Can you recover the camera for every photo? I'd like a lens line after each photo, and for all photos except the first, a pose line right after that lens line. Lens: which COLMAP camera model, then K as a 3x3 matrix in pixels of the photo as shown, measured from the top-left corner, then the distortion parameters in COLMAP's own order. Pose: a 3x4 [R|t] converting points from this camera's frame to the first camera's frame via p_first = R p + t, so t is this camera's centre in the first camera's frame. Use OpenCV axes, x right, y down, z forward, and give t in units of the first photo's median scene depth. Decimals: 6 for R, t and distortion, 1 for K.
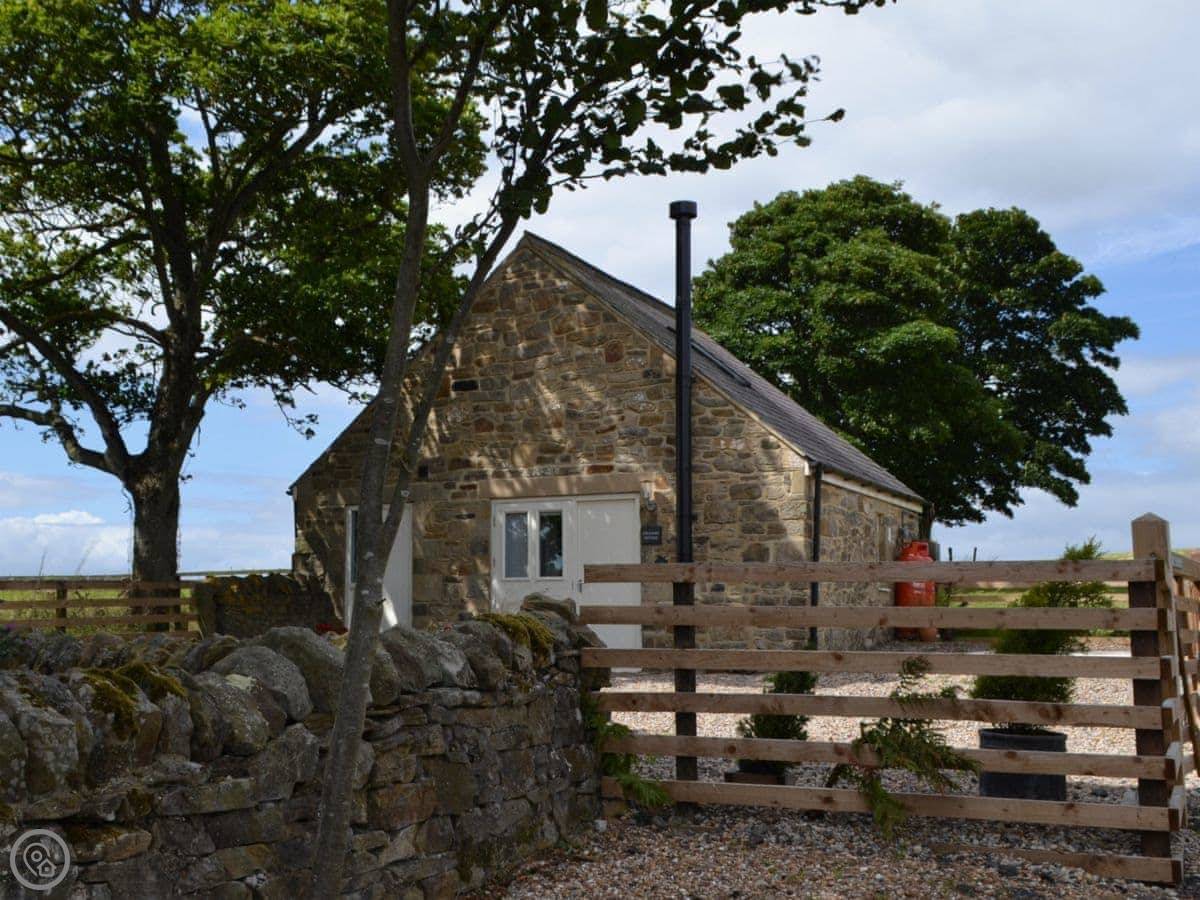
lens RADIAL K [[1425.9, 0, 600.0], [0, 1425.9, 450.0], [0, 0, 1]] dist [-0.010849, -0.001607]
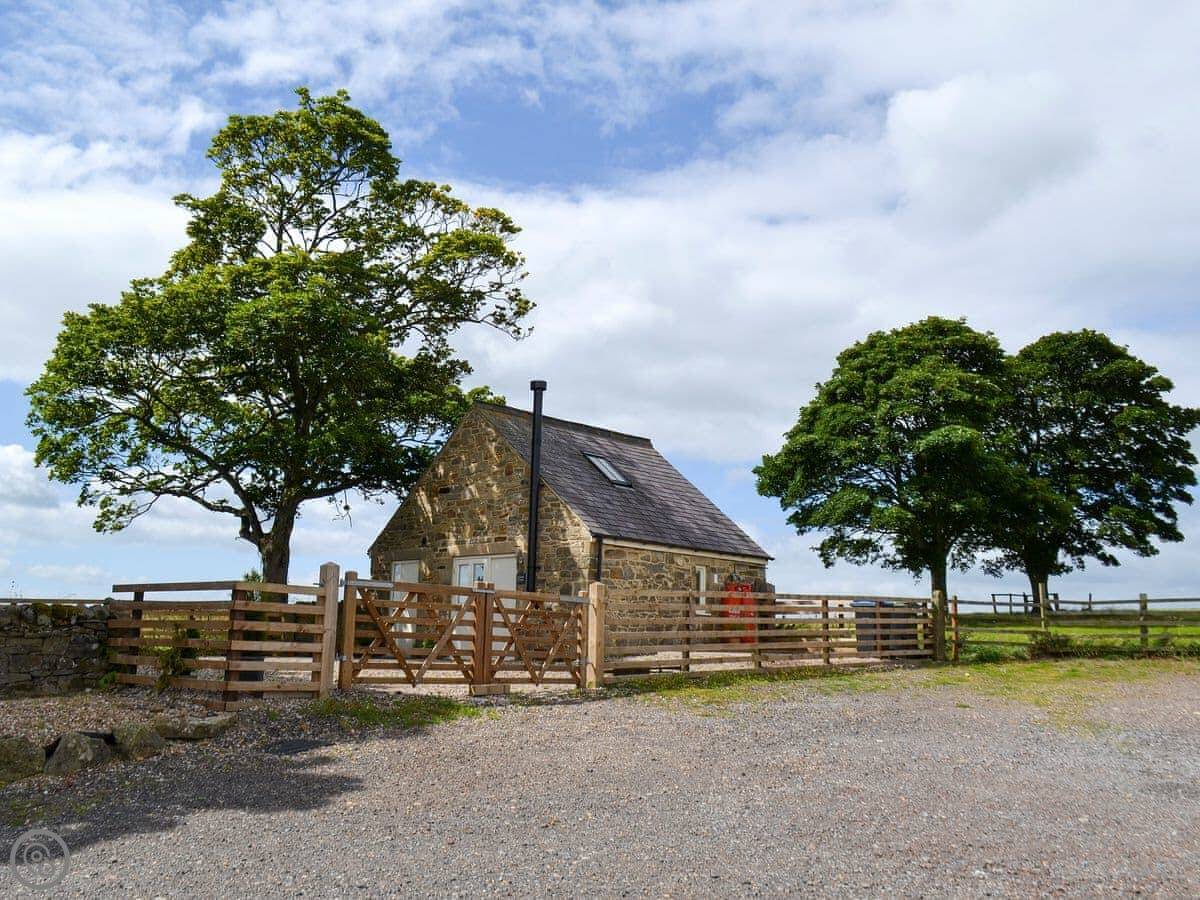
lens RADIAL K [[1110.9, 0, 600.0], [0, 1110.9, 450.0], [0, 0, 1]] dist [-0.039860, 0.008971]
pose [[0.919411, -0.038969, -0.391363, 0.619003], [0.014726, 0.997792, -0.064759, -0.004800], [0.393023, 0.053777, 0.917955, -0.172449]]
